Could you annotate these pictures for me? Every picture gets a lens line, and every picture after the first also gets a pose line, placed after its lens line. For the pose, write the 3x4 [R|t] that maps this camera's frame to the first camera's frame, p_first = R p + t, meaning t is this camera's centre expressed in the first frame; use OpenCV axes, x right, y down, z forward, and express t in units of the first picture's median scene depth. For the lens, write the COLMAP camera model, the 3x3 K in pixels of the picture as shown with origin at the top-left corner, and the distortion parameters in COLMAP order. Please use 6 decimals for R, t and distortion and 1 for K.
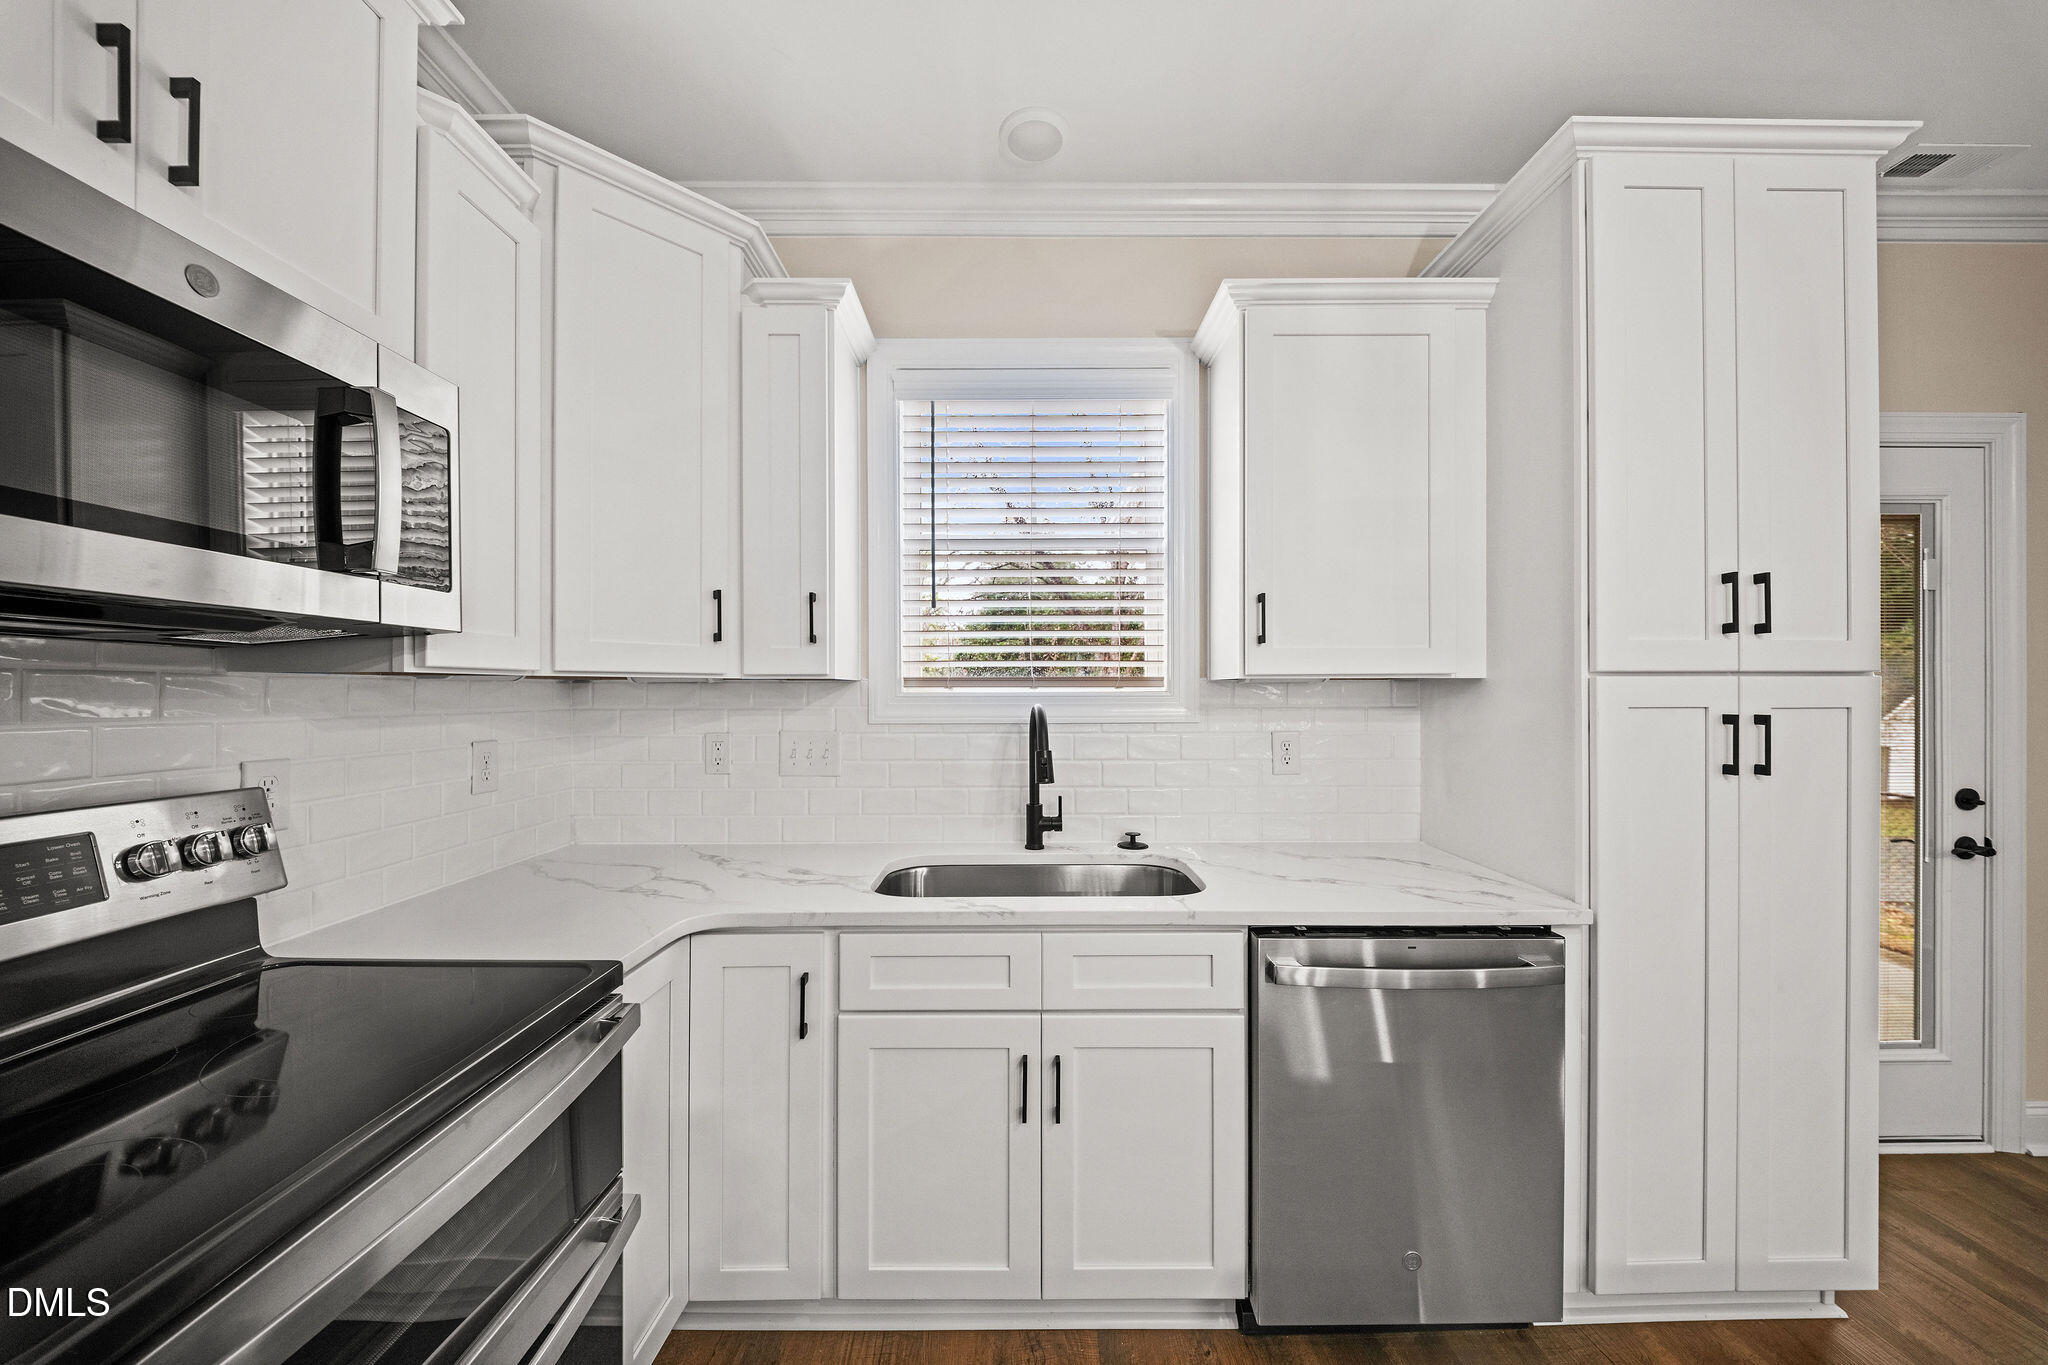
lens RADIAL K [[728.9, 0, 1023.2], [0, 728.9, 693.5], [0, 0, 1]] dist [-0.000266, -0.000109]
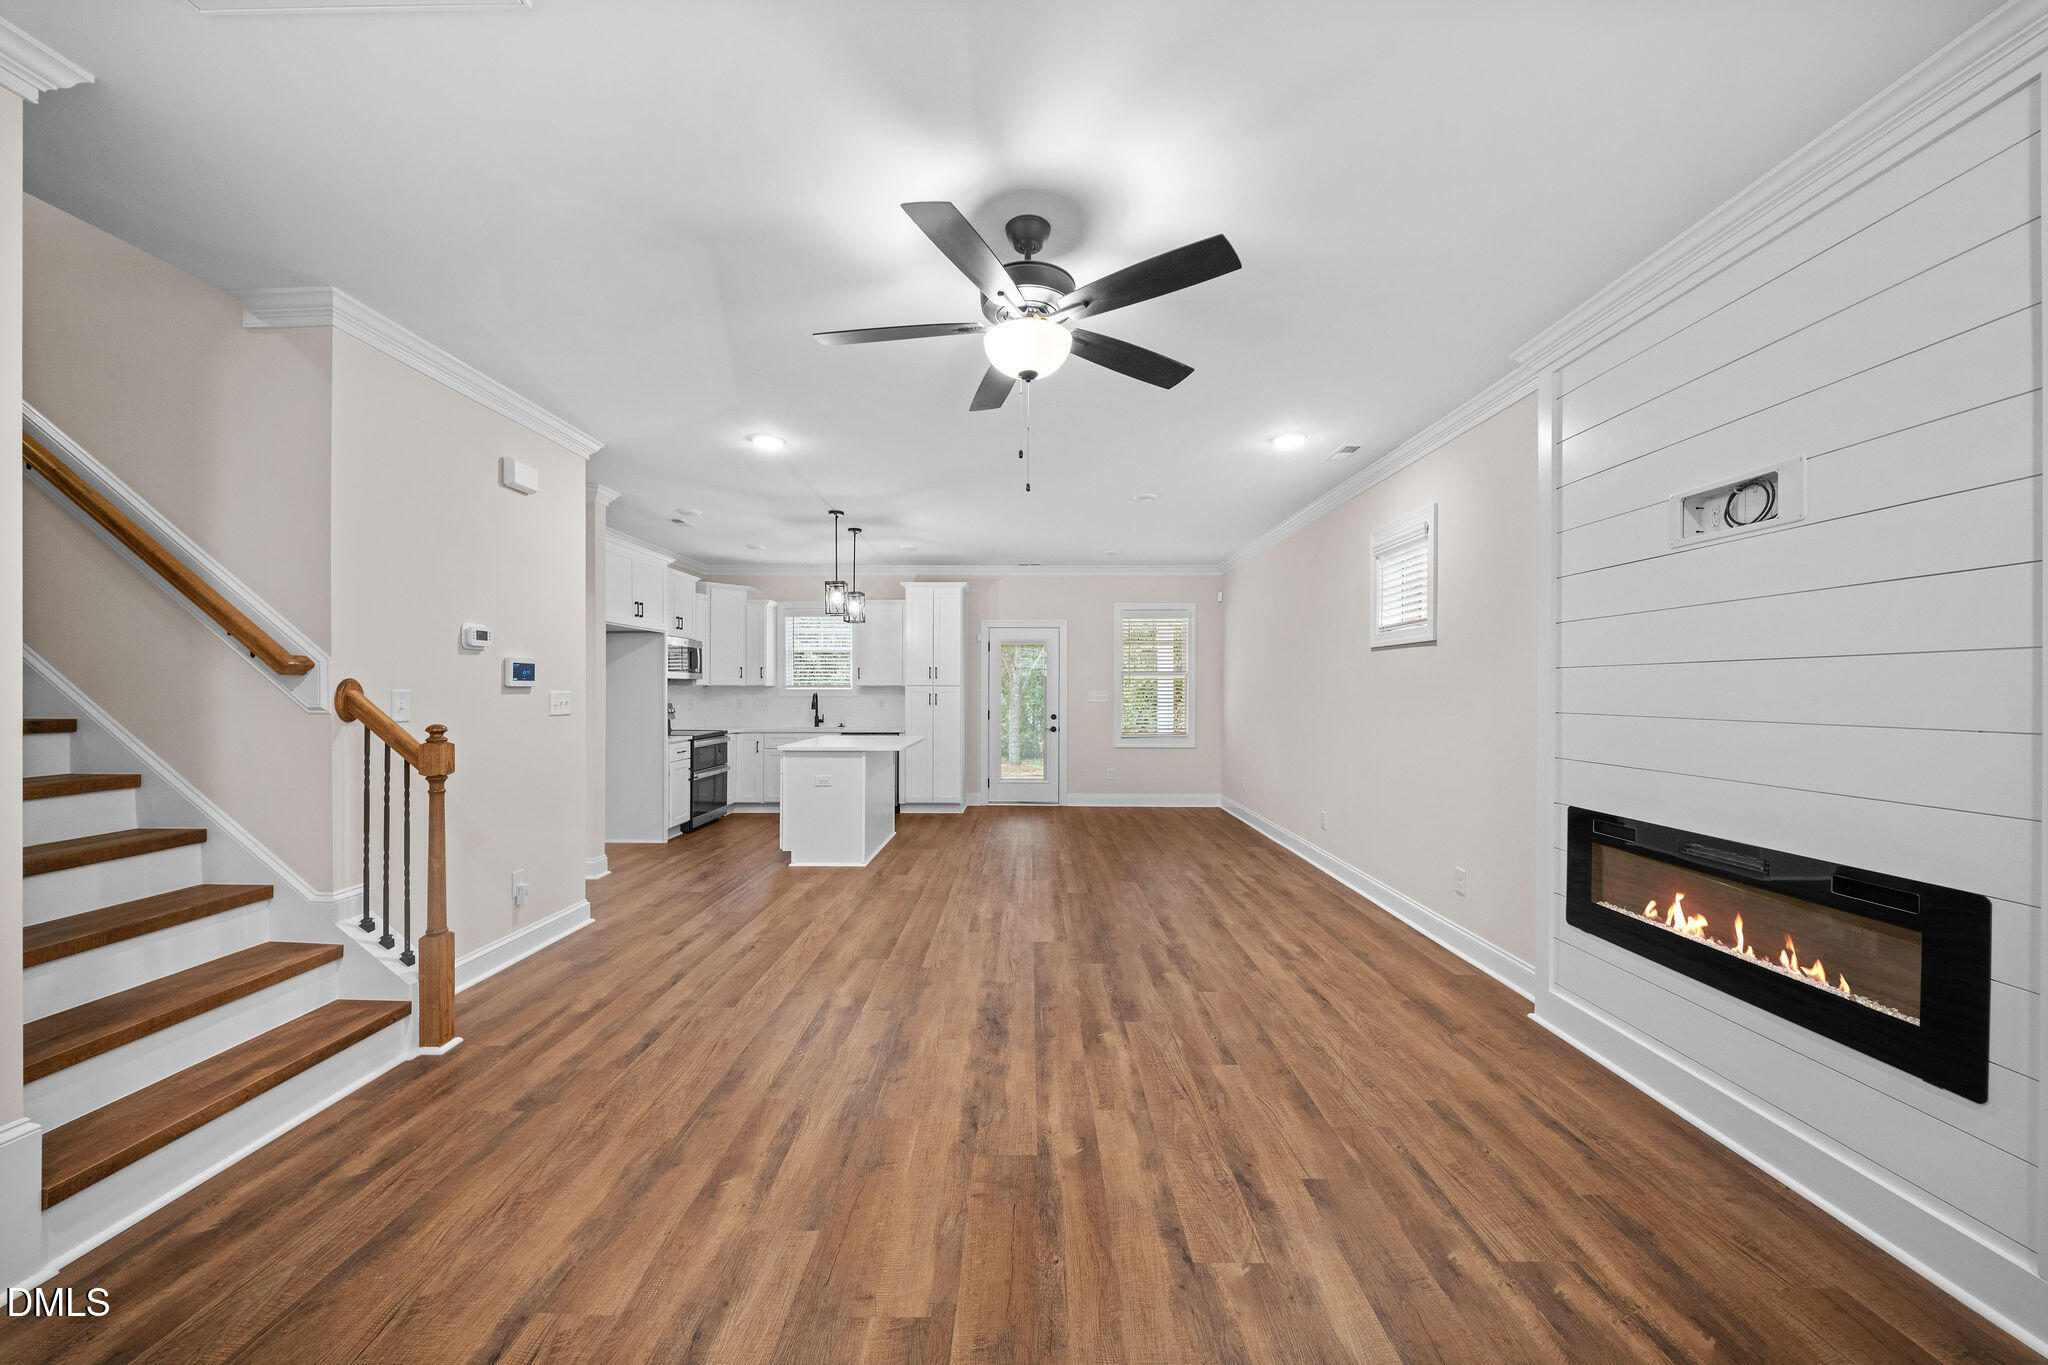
lens RADIAL K [[728.9, 0, 1023.2], [0, 728.9, 693.5], [0, 0, 1]] dist [-0.000266, -0.000109]
pose [[0.999833, 0.004331, -0.017780, 1.293023], [-0.004270, 0.999985, 0.003488, 0.004749], [0.017795, -0.003411, 0.999836, -3.196421]]
